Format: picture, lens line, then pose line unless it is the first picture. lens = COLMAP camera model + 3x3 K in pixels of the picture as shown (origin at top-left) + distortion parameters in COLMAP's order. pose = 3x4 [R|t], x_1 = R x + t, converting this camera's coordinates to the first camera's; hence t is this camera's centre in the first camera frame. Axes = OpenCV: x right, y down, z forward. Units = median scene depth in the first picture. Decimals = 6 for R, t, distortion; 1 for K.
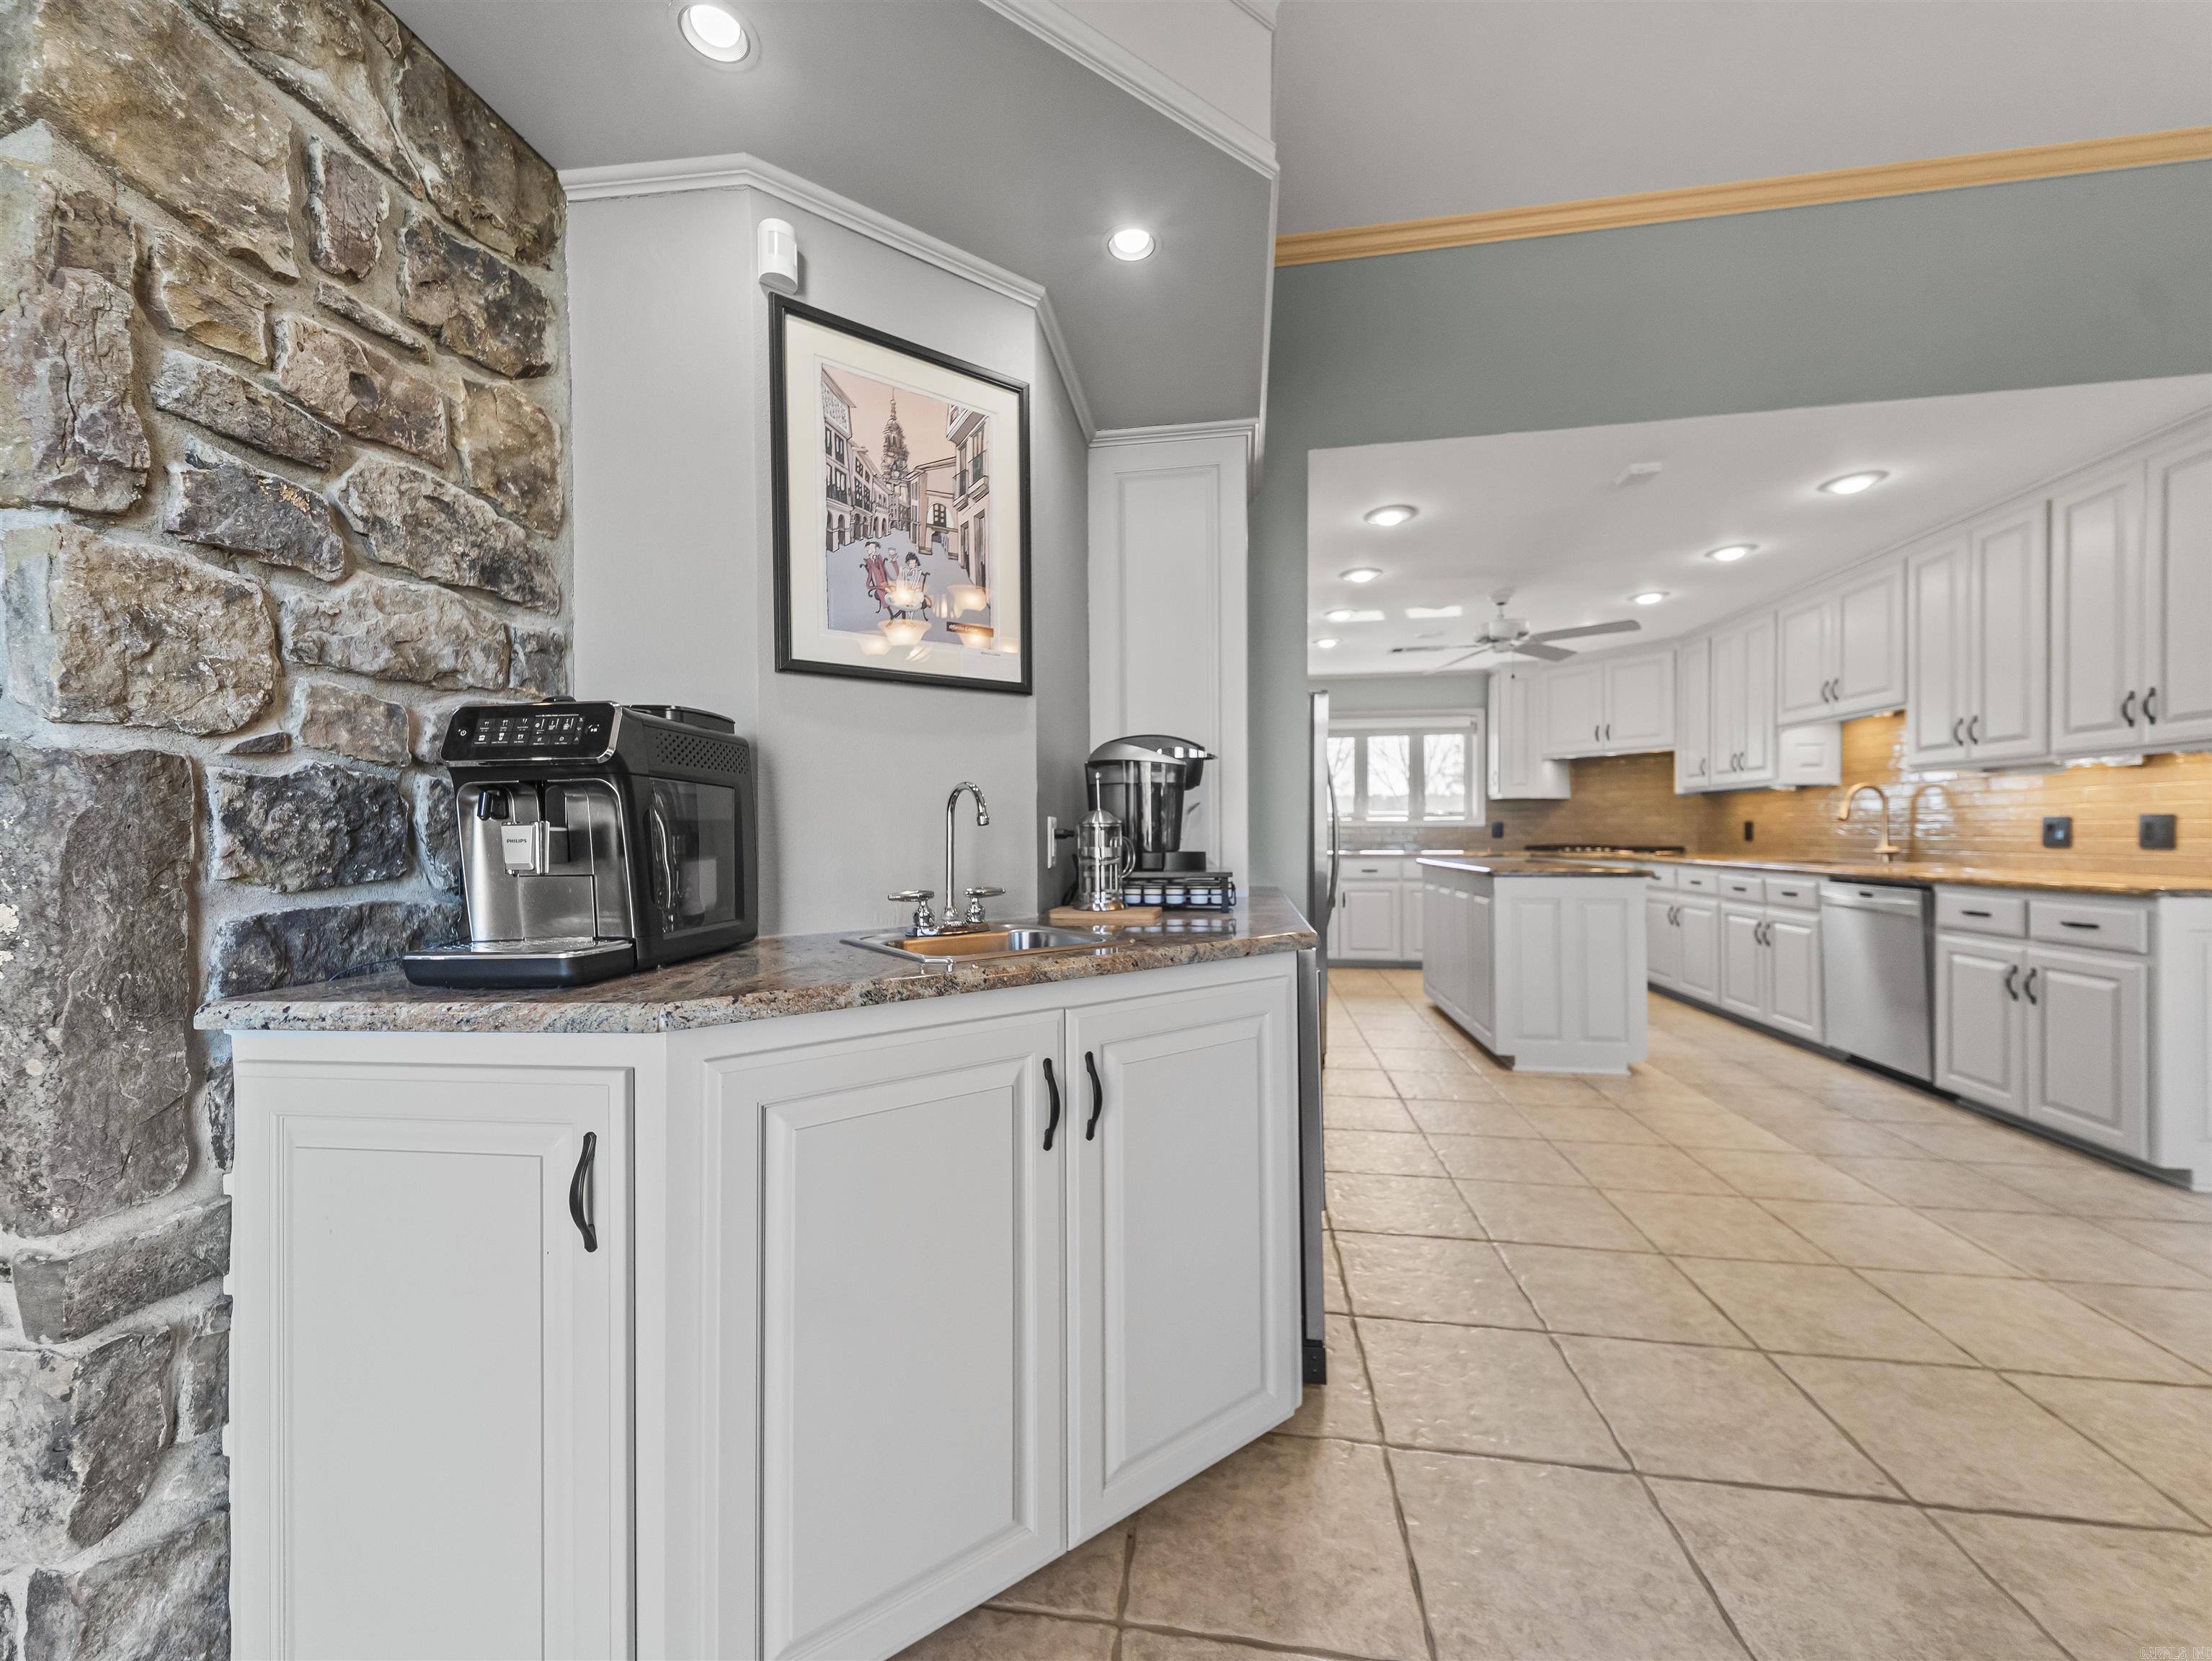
lens RADIAL K [[866.4, 0, 1096.7], [0, 866.4, 817.5], [0, 0, 1]] dist [0.022466, -0.008041]
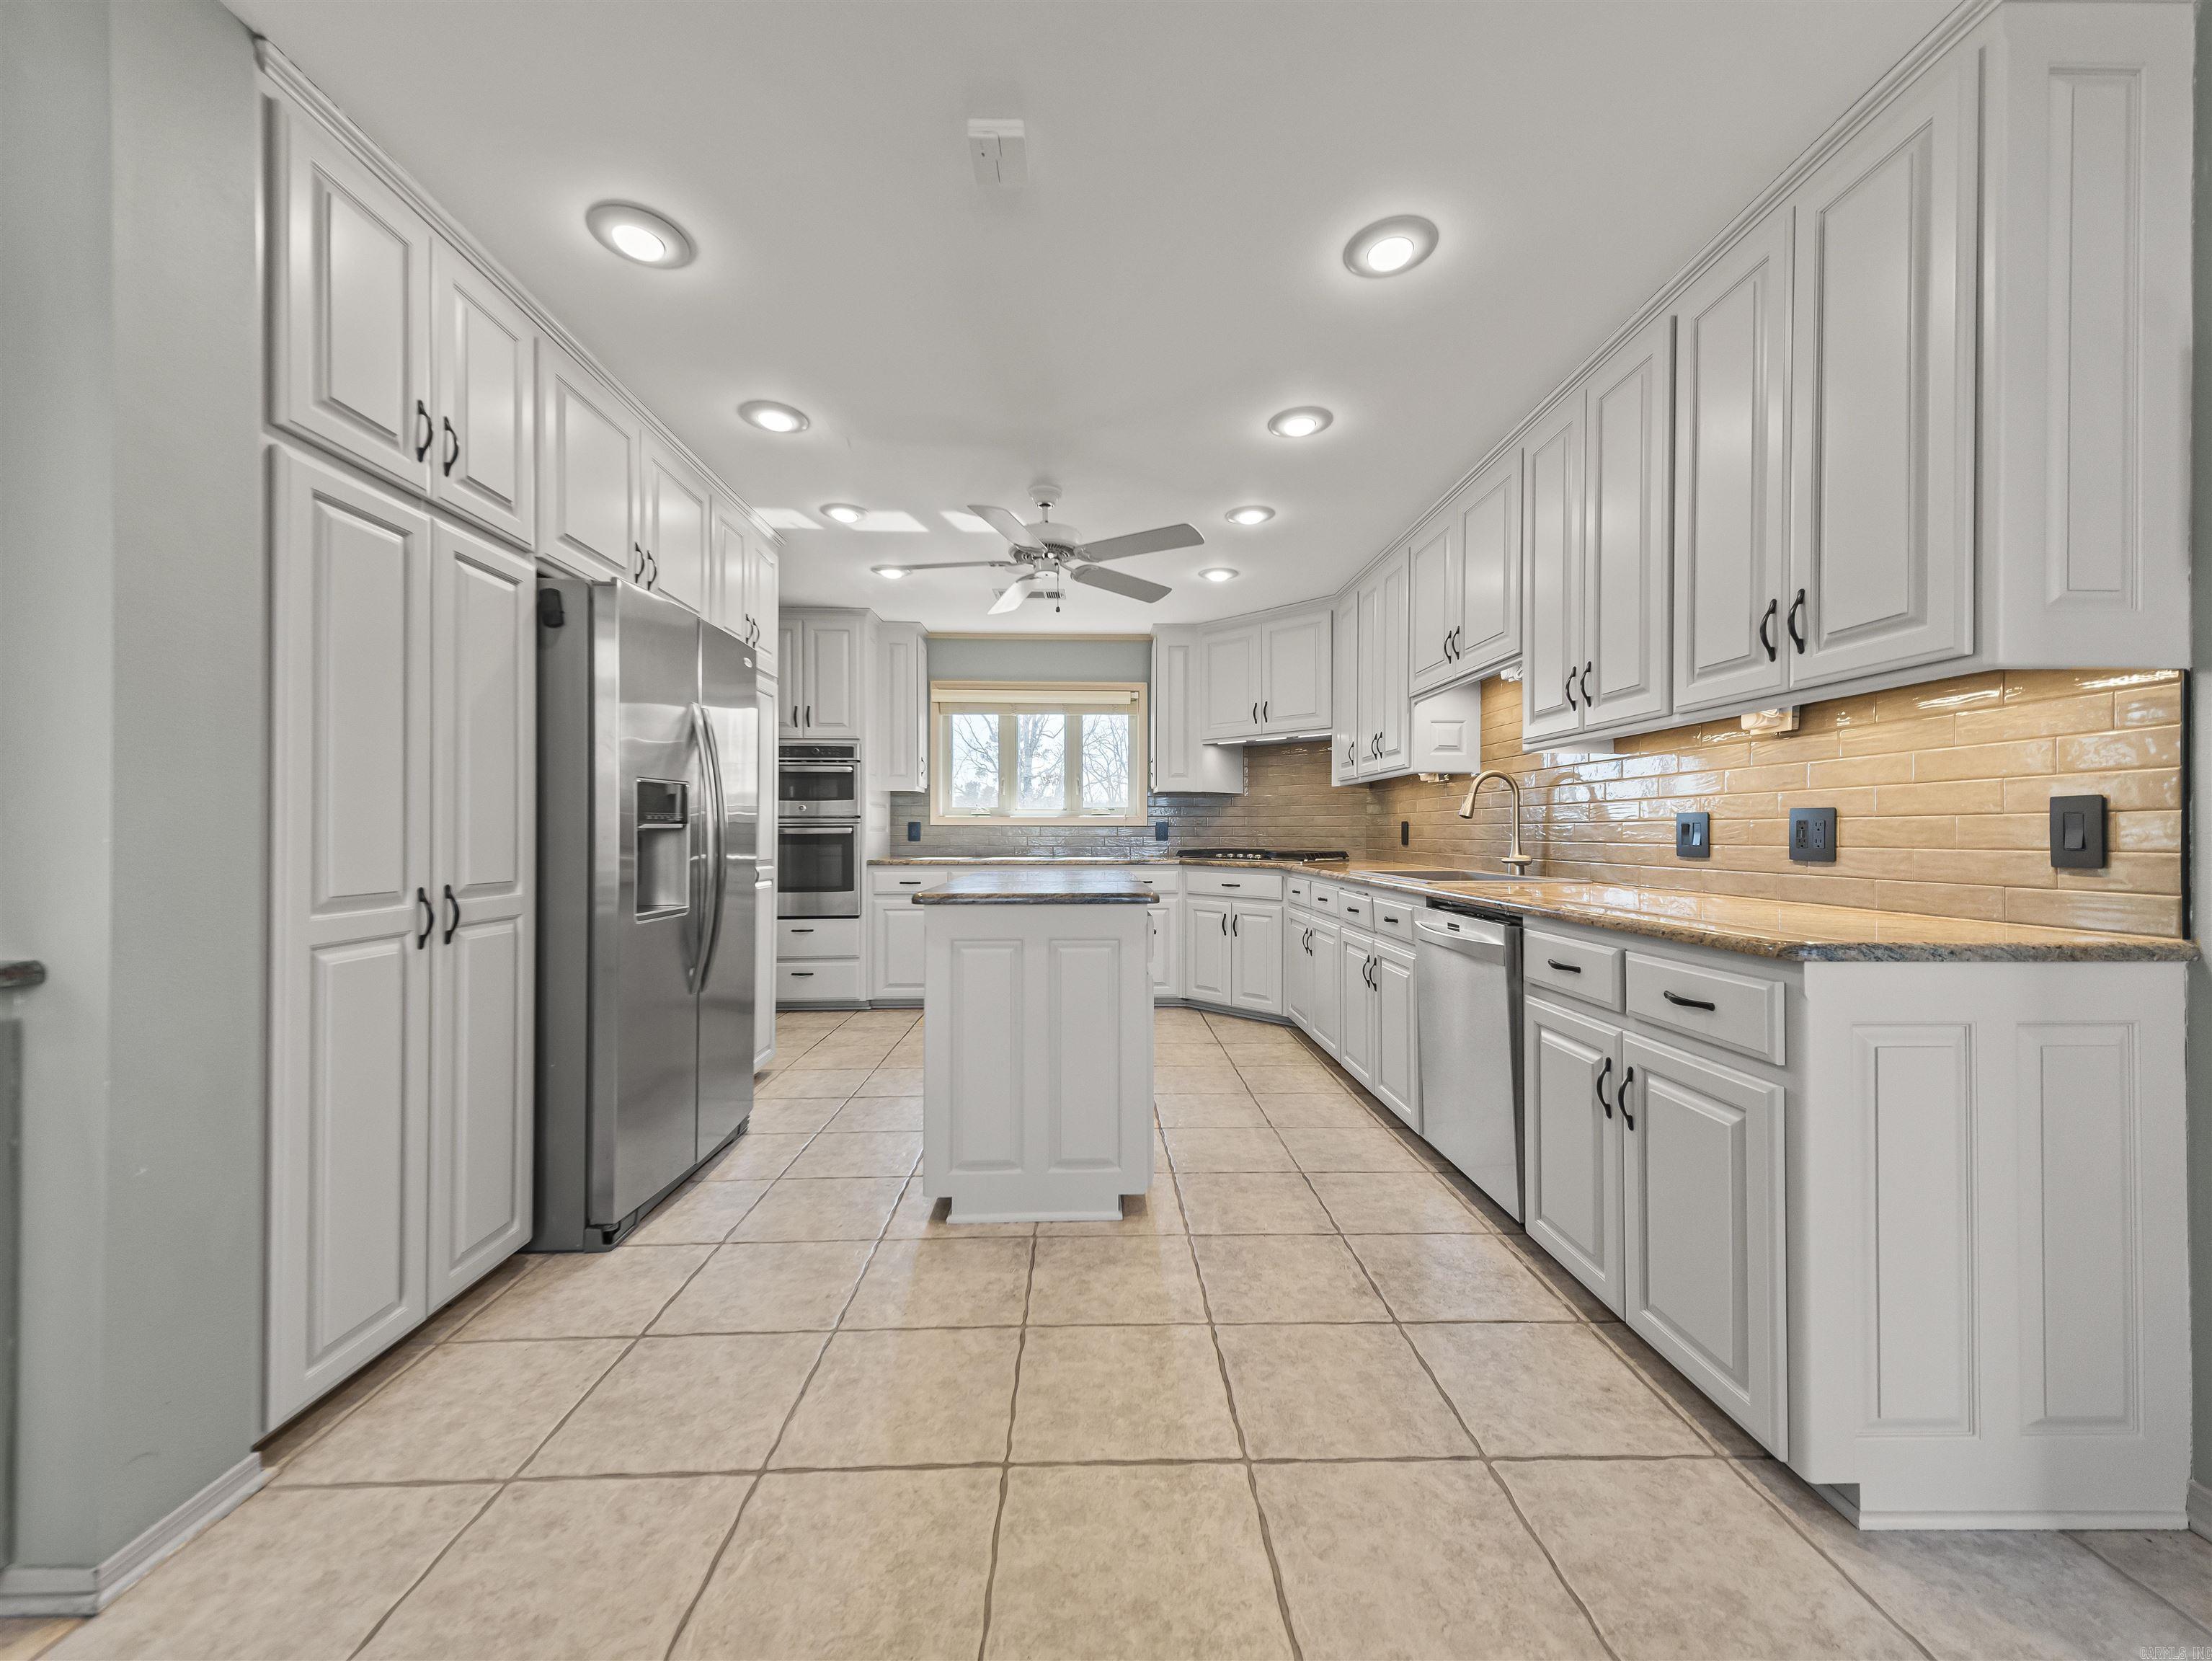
lens RADIAL K [[861.1, 0, 1106.1], [0, 861.1, 812.0], [0, 0, 1]] dist [0.037579, -0.016358]
pose [[0.983410, 0.009356, 0.181154, 0.526558], [-0.007944, 0.999932, -0.008518, 0.007599], [-0.181222, 0.006938, 0.983418, 0.420255]]
